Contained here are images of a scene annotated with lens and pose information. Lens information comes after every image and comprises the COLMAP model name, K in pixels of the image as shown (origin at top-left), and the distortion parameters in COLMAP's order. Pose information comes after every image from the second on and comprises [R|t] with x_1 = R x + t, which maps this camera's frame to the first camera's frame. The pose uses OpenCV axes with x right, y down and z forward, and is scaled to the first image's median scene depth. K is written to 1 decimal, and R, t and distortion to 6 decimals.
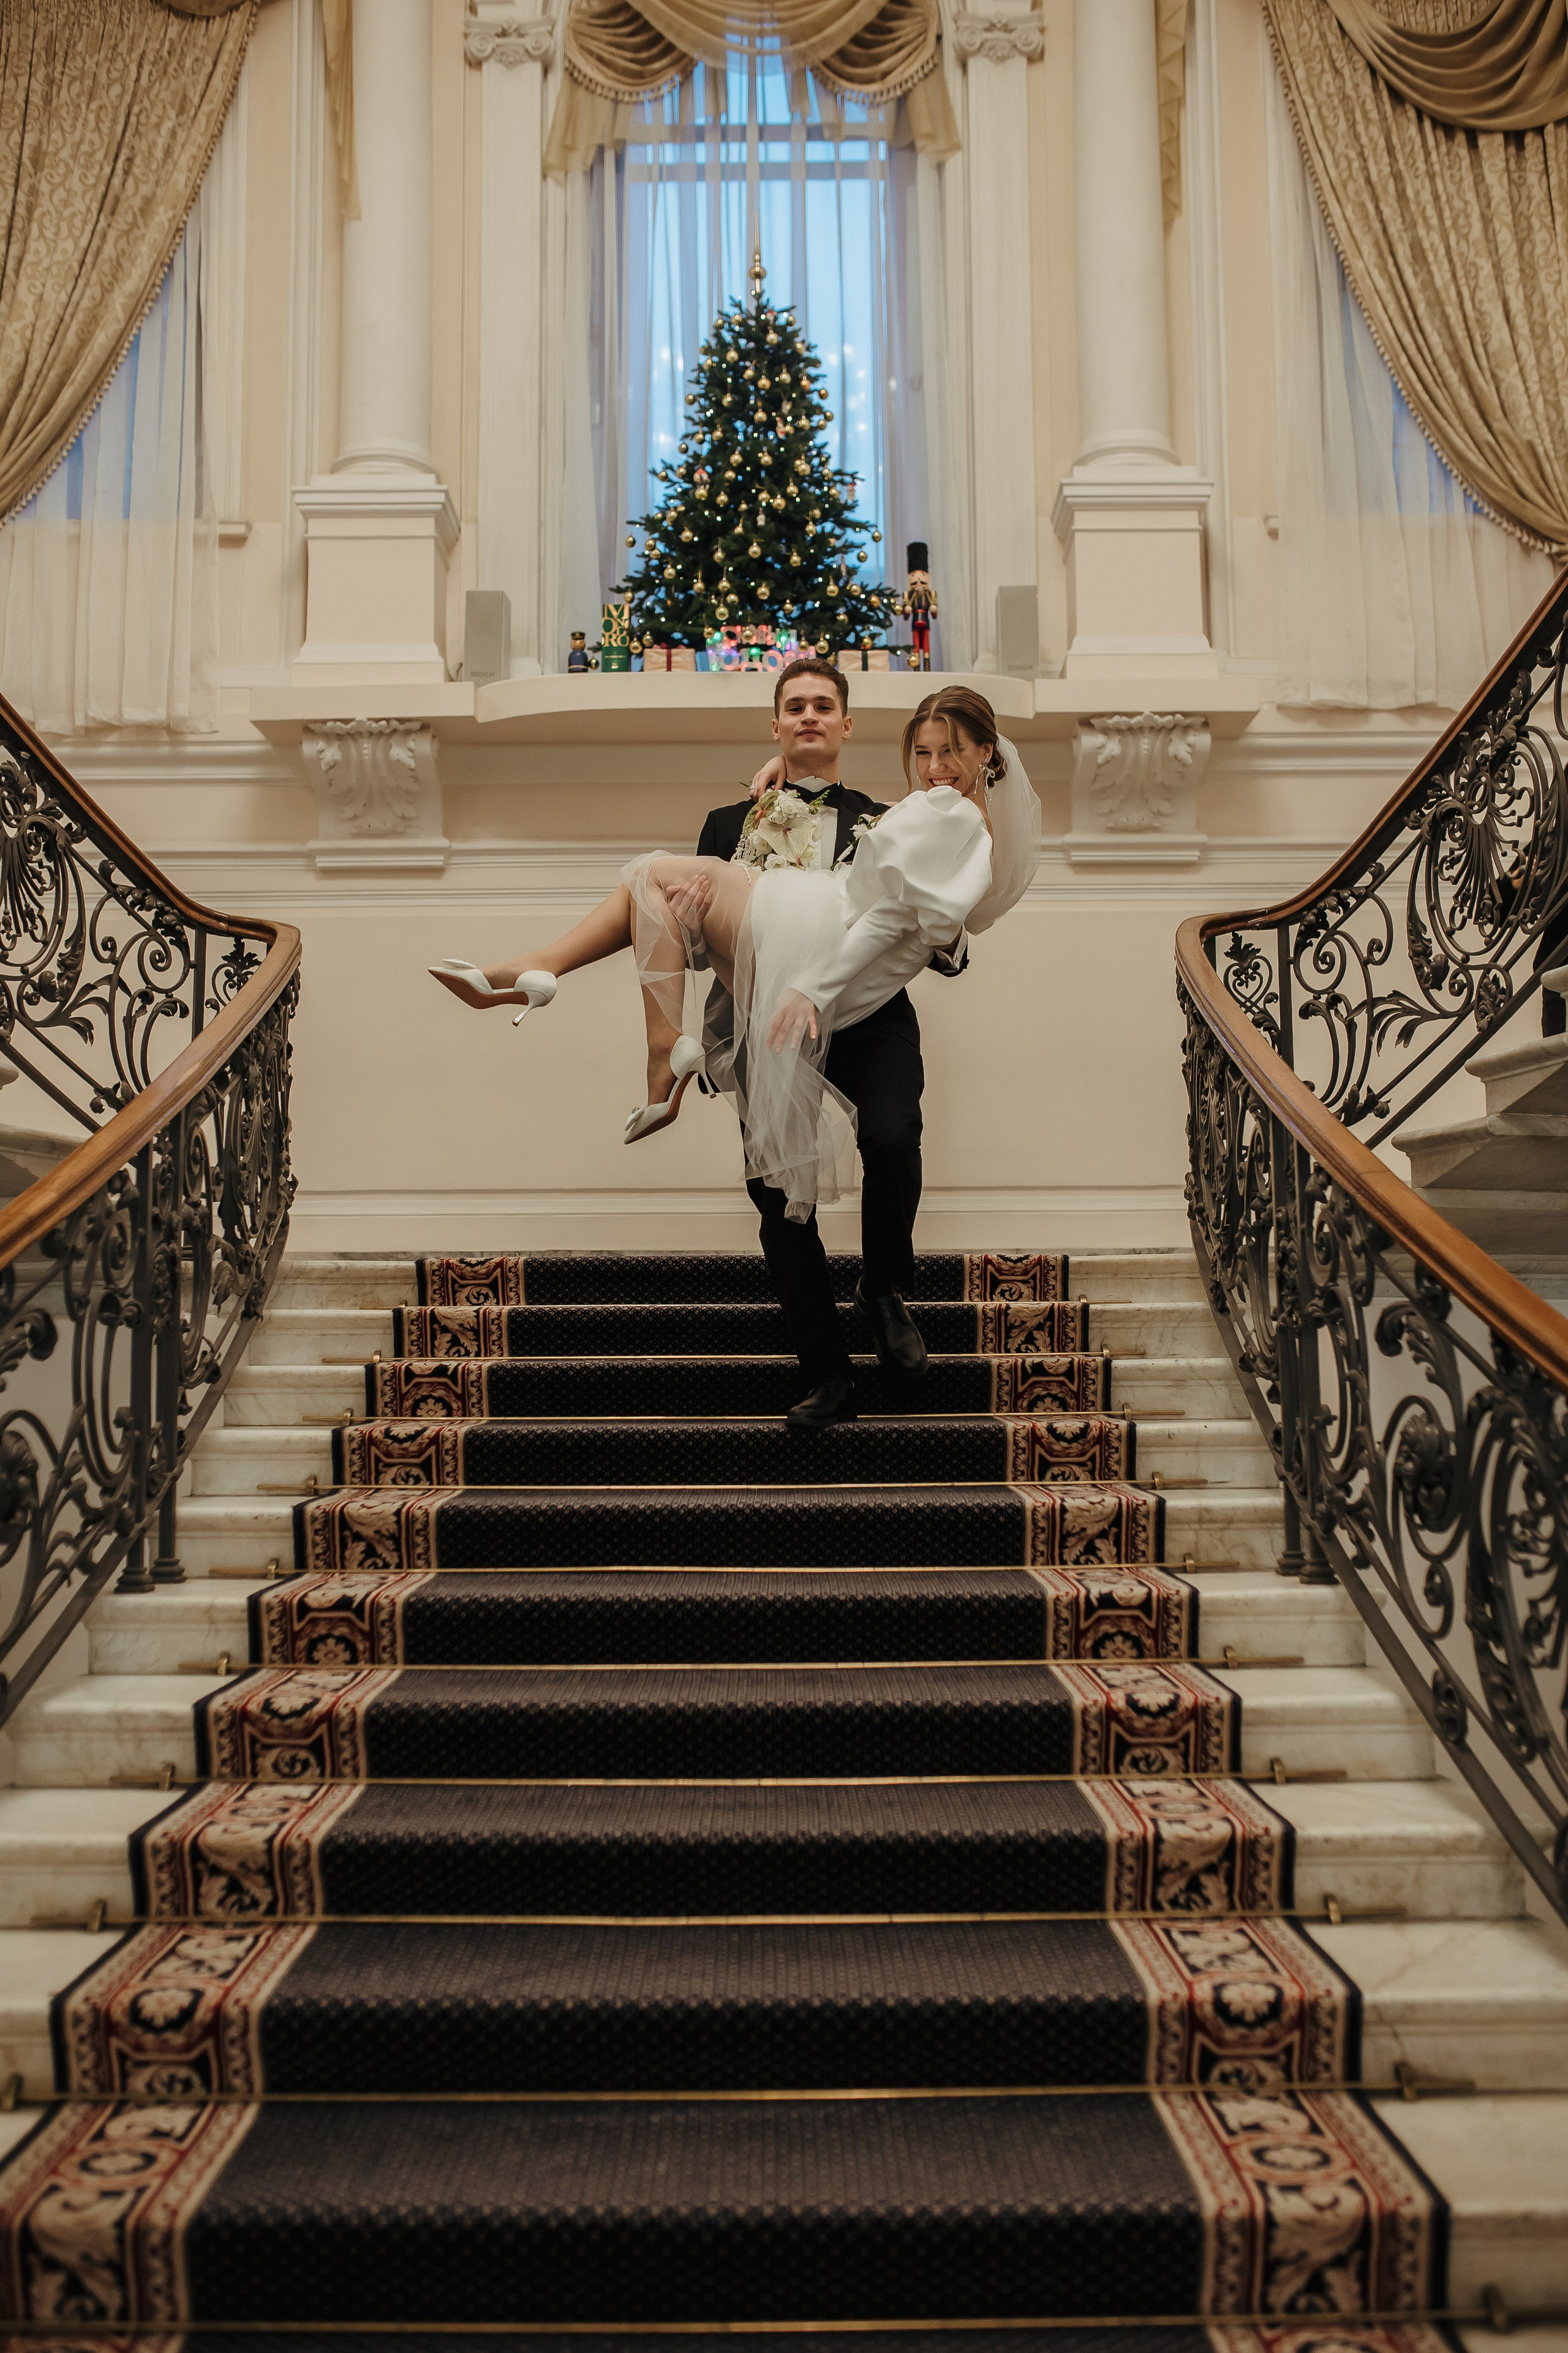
lens RADIAL K [[2224.0, 0, 775.7], [0, 2224.0, 1167.7], [0, 0, 1]] dist [-0.072226, 0.109399]
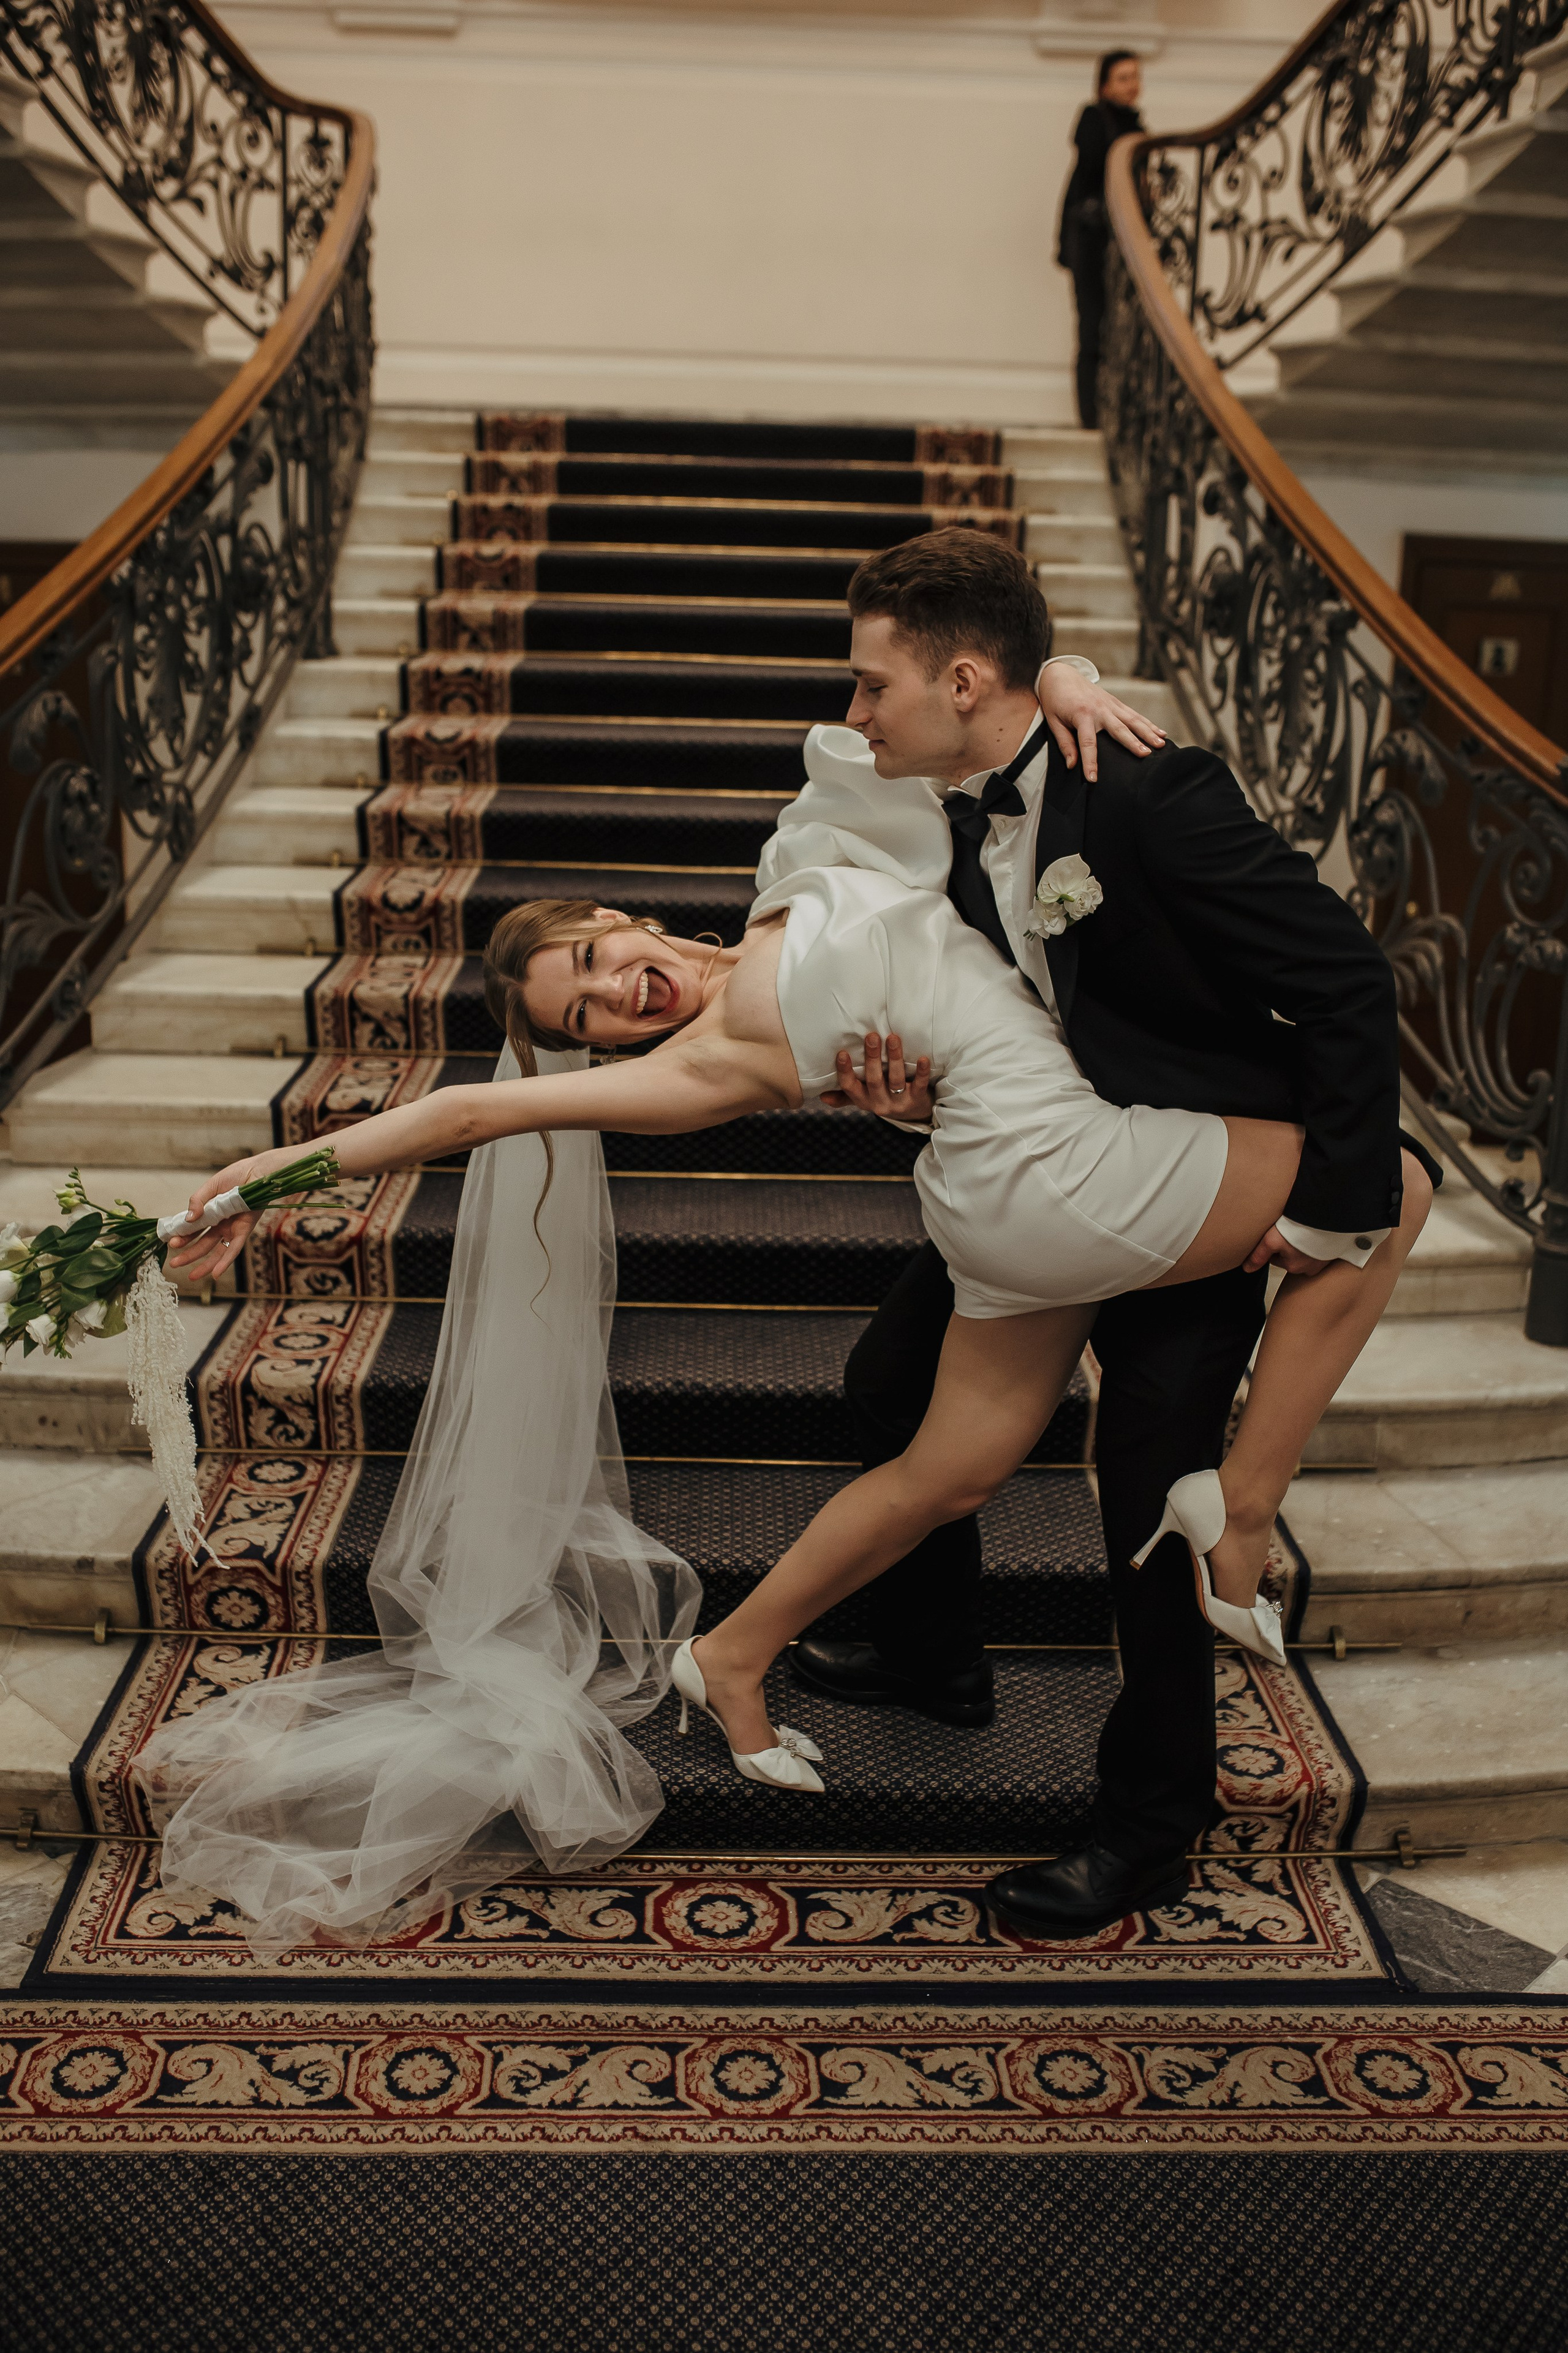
lens RADIAL K [[2224.0, 0, 775.7], [0, 2224.0, 1167.7], [0, 0, 1]] dist [-0.072226, 0.109399]
pose [[0.999073, 0.026570, 0.033879, -0.029754], [-0.037032, 0.931684, 0.361378, -0.021160], [-0.021962, -0.362297, 0.931804, -0.350088]]
